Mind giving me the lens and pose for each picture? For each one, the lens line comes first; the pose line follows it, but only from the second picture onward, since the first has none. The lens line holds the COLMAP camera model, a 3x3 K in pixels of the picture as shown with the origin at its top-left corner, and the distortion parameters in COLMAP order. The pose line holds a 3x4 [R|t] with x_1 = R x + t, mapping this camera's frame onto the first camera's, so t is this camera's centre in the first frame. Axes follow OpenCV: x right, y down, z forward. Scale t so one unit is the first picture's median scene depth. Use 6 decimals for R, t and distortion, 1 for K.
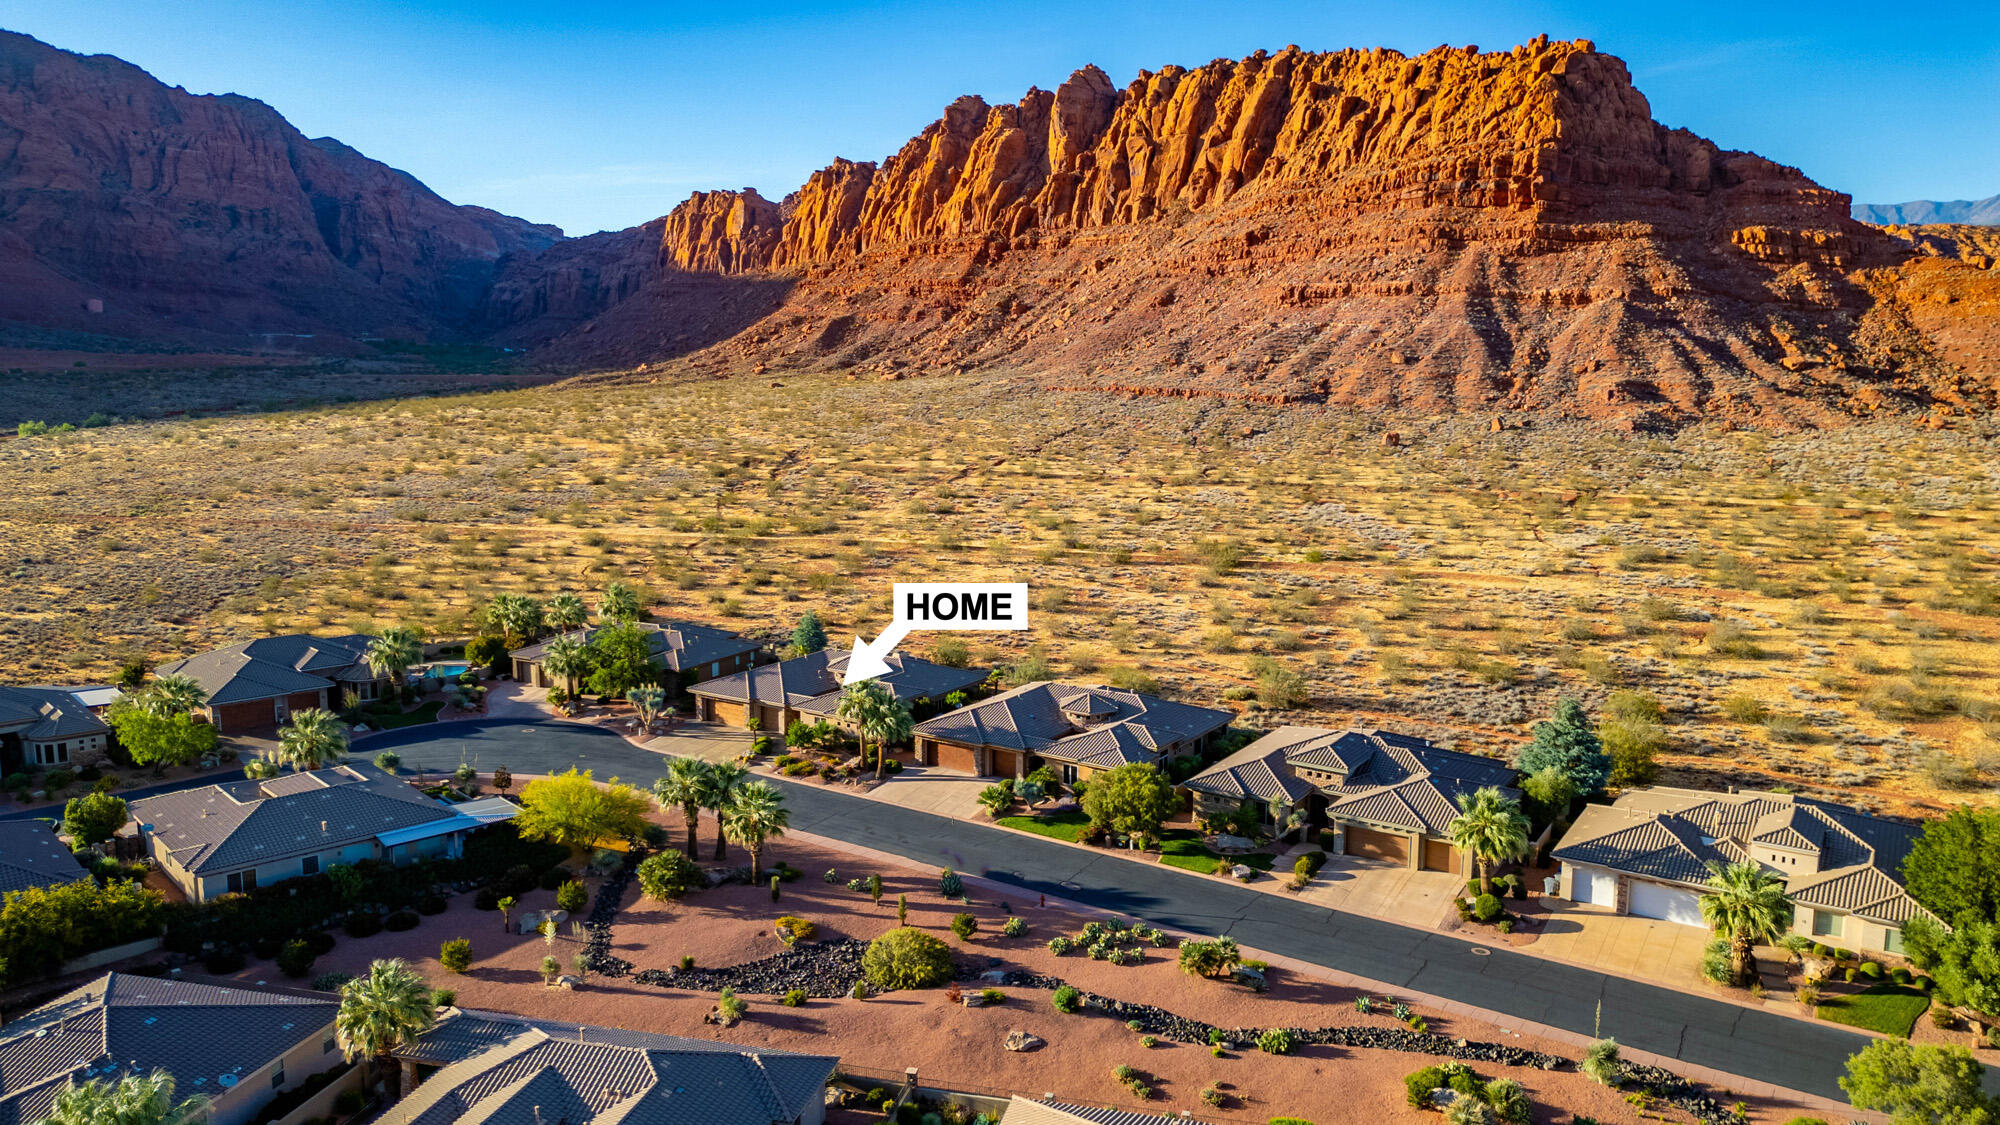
lens RADIAL K [[1456.8, 0, 1000.0], [0, 1456.8, 562.5], [0, 0, 1]] dist [0.090500, -0.103304]
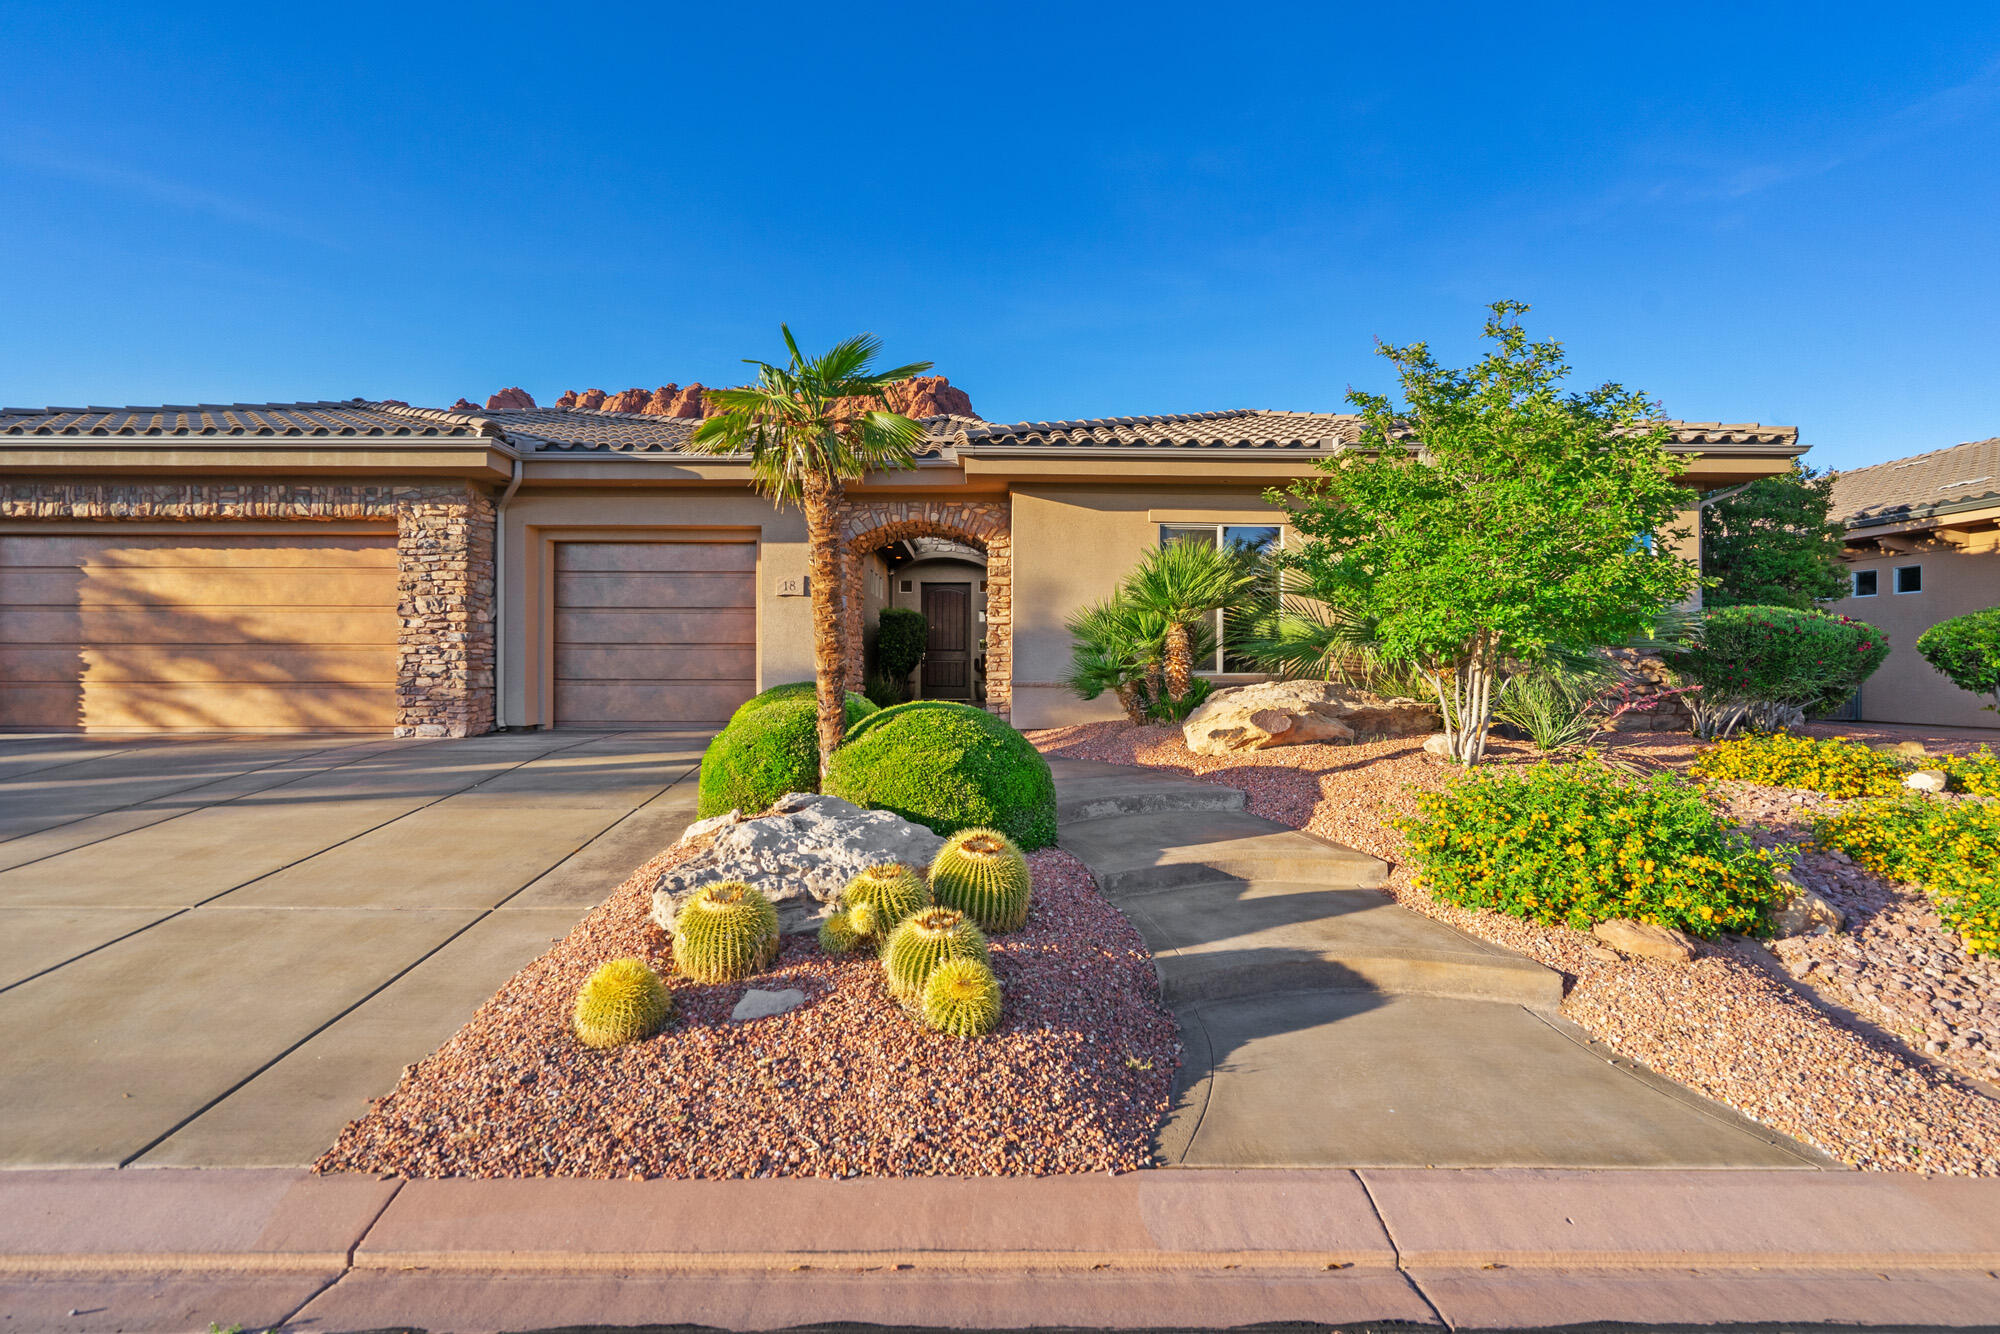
lens RADIAL K [[926.0, 0, 995.8], [0, 926.0, 657.5], [0, 0, 1]] dist [-0.000315, 0.000530]
pose [[0.832362, 0.005267, 0.554208, -0.047824], [0.083123, 0.987458, -0.134226, 0.033292], [-0.547964, 0.157792, 0.821485, 0.250225]]
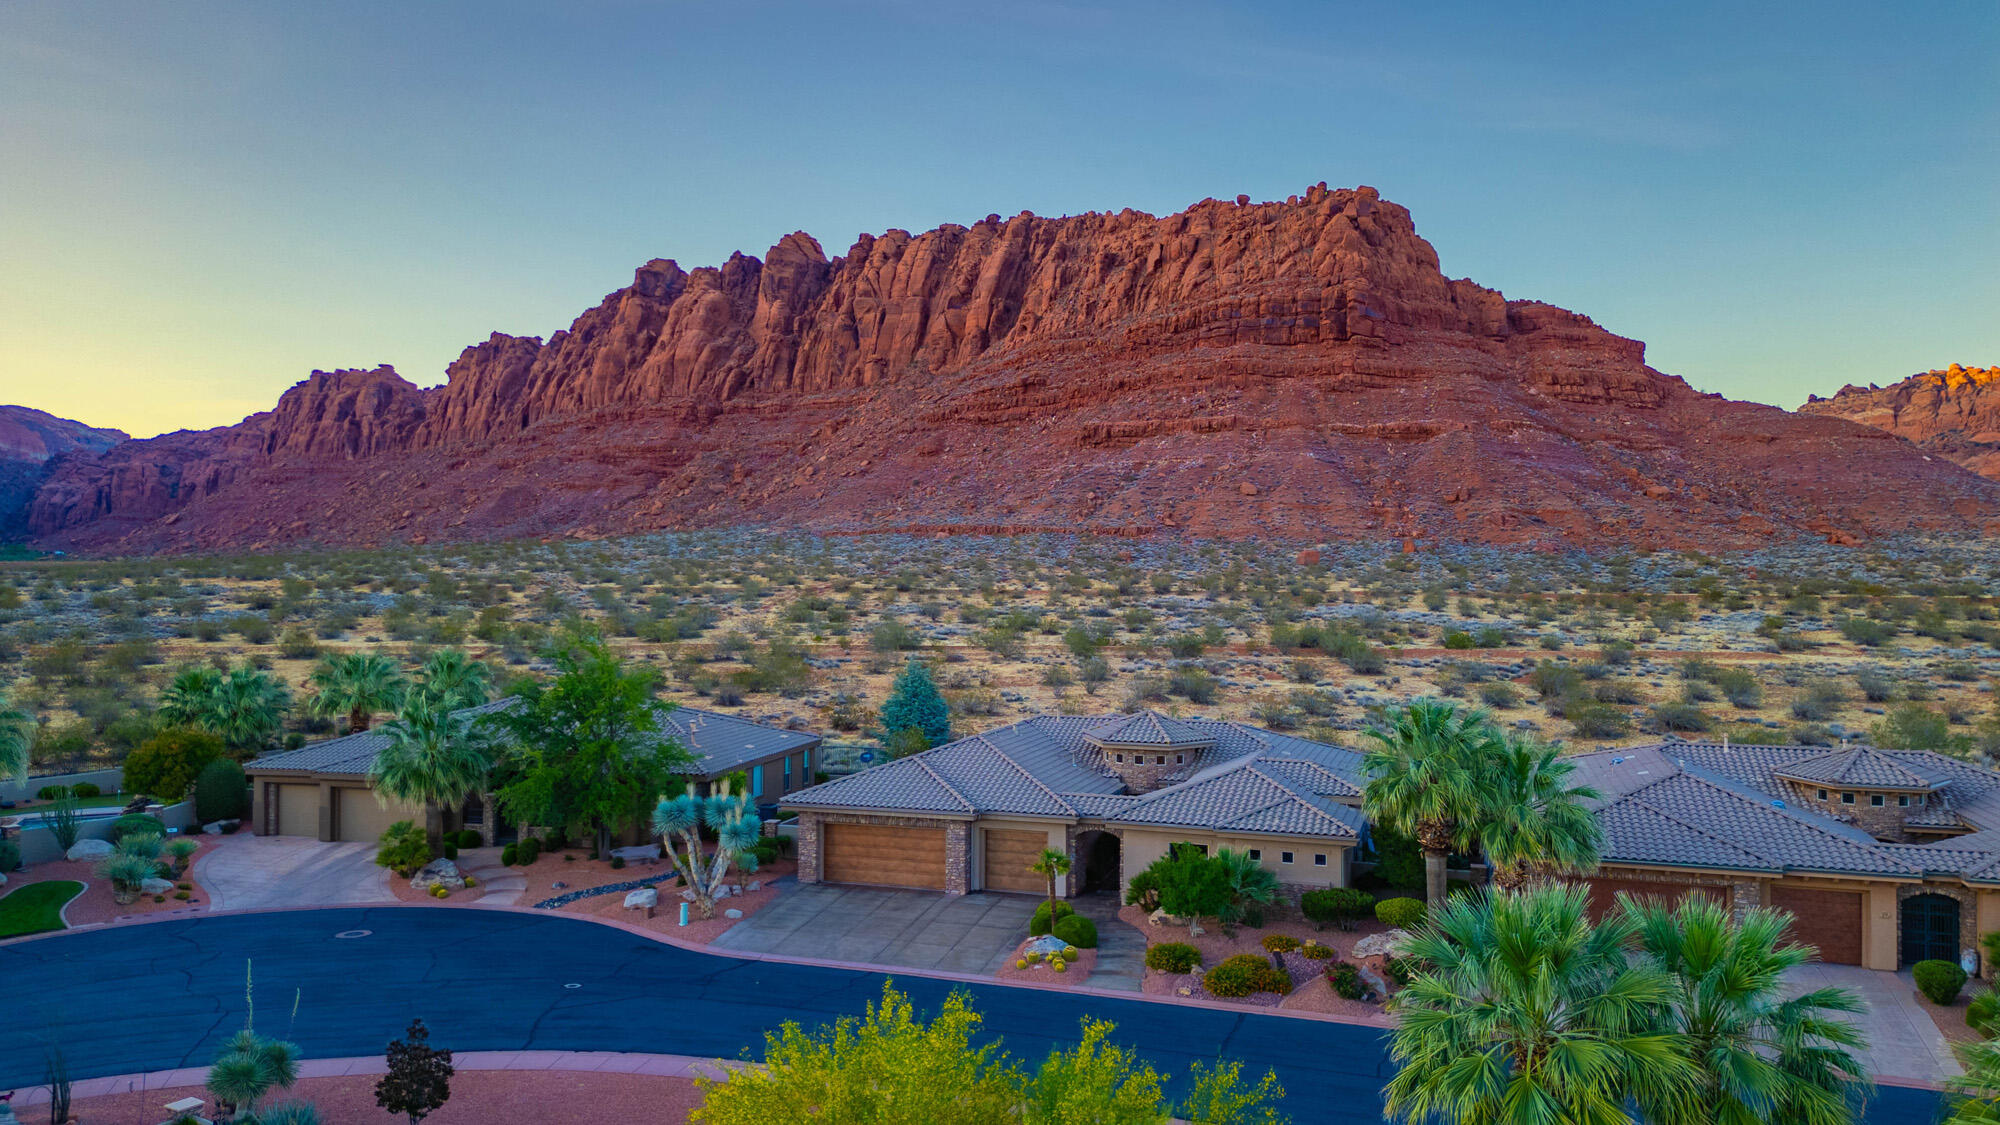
lens RADIAL K [[1437.6, 0, 997.1], [0, 1437.6, 578.1], [0, 0, 1]] dist [0.095724, -0.095692]
pose [[0.967671, -0.000309, 0.252217, -0.071224], [0.037274, 0.989194, -0.141798, 0.023274], [-0.249447, 0.146615, 0.957225, 0.165672]]
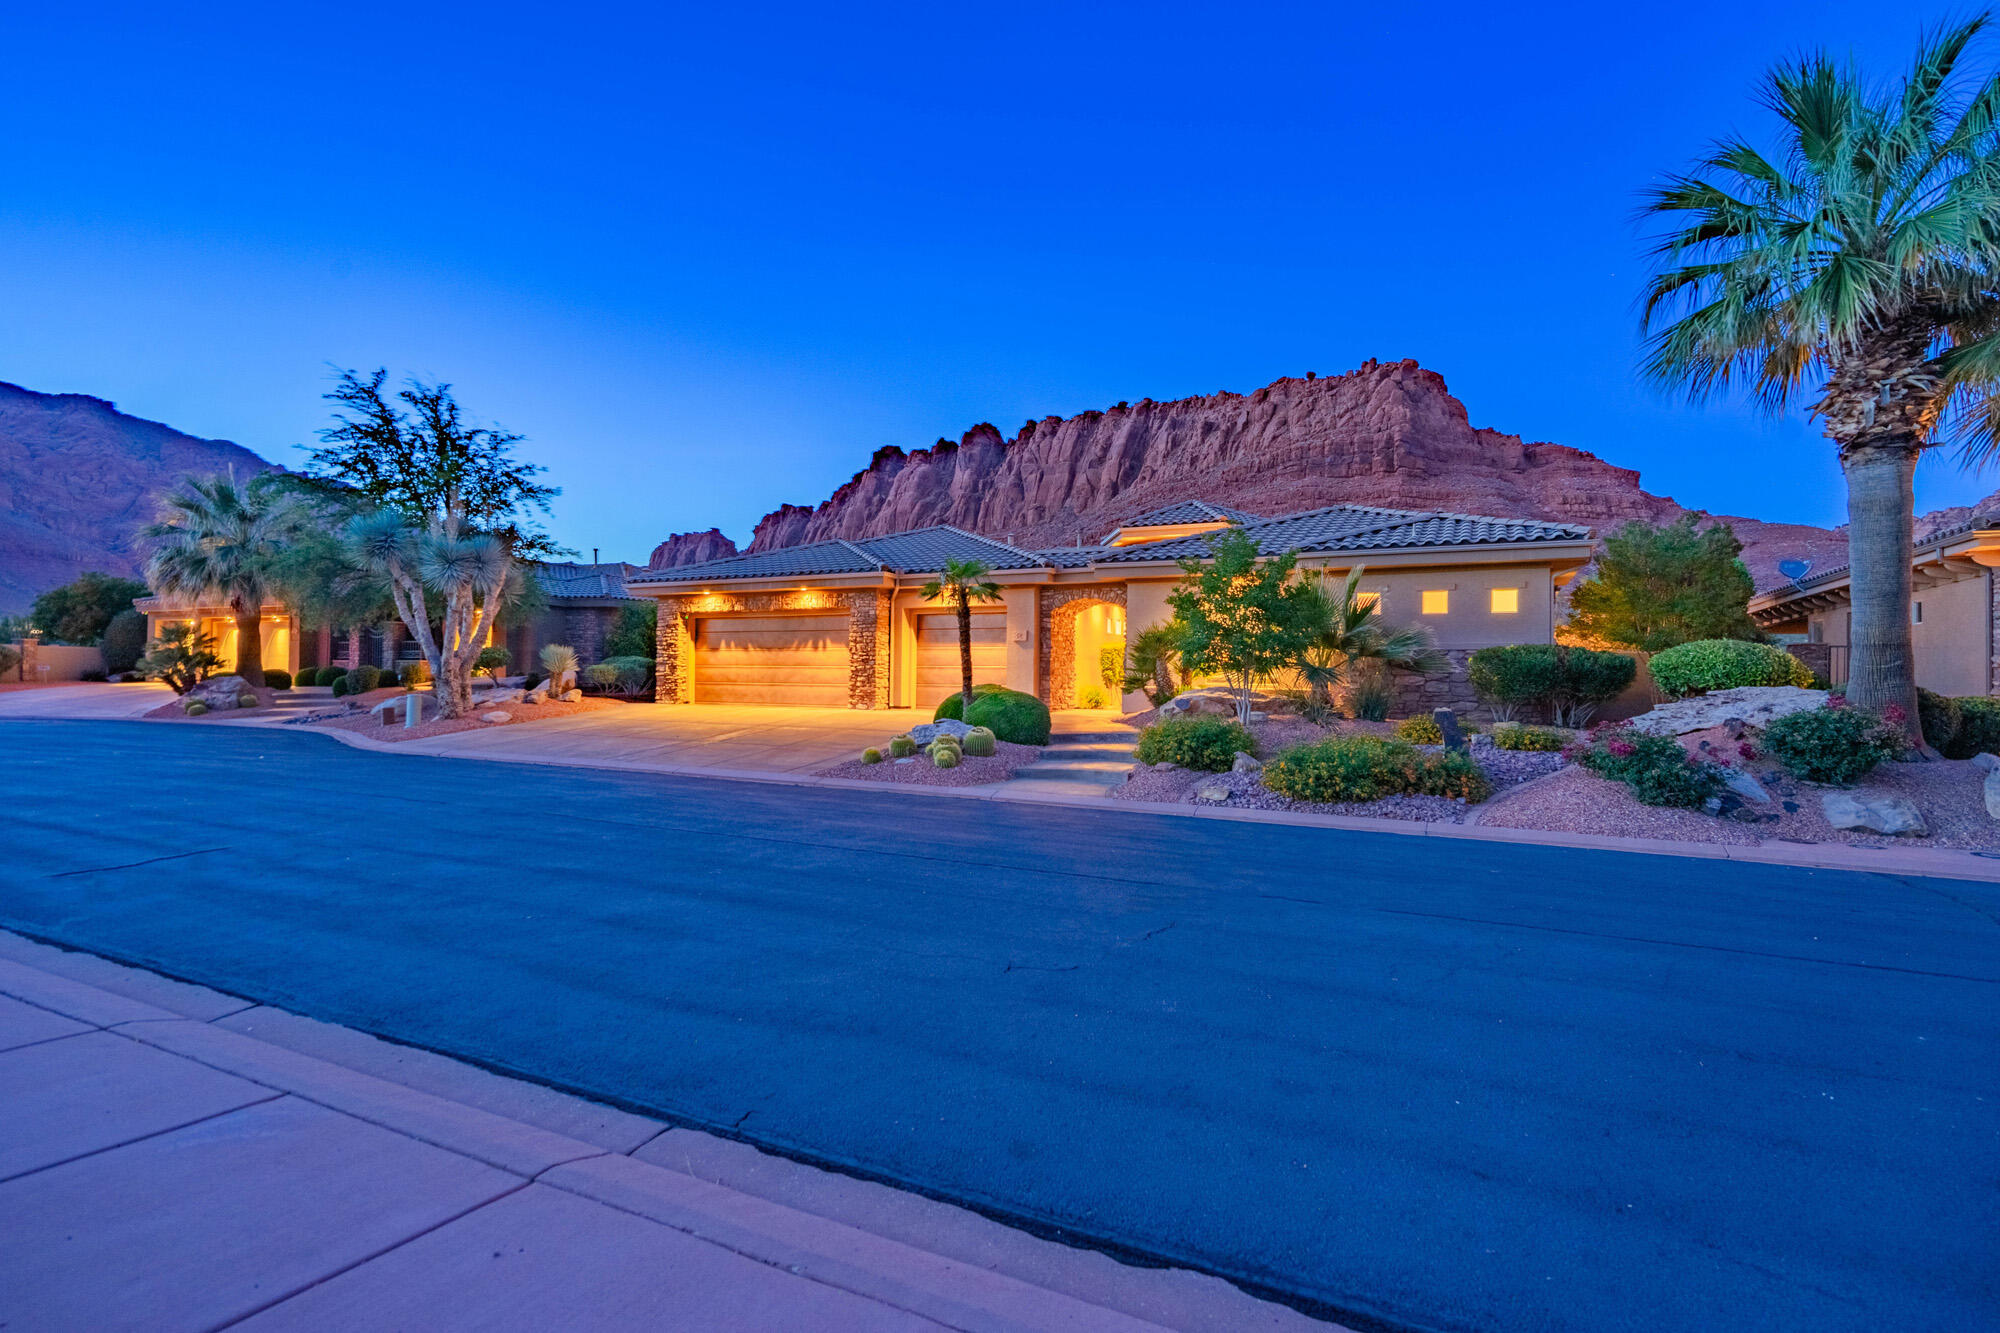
lens RADIAL K [[992.2, 0, 995.2], [0, 992.2, 669.0], [0, 0, 1]] dist [0.001122, 0.001974]
pose [[0.993007, 0.011314, 0.117511, -0.046197], [0.007988, 0.986675, -0.162506, 0.037022], [-0.117784, 0.162308, 0.979685, 0.227197]]
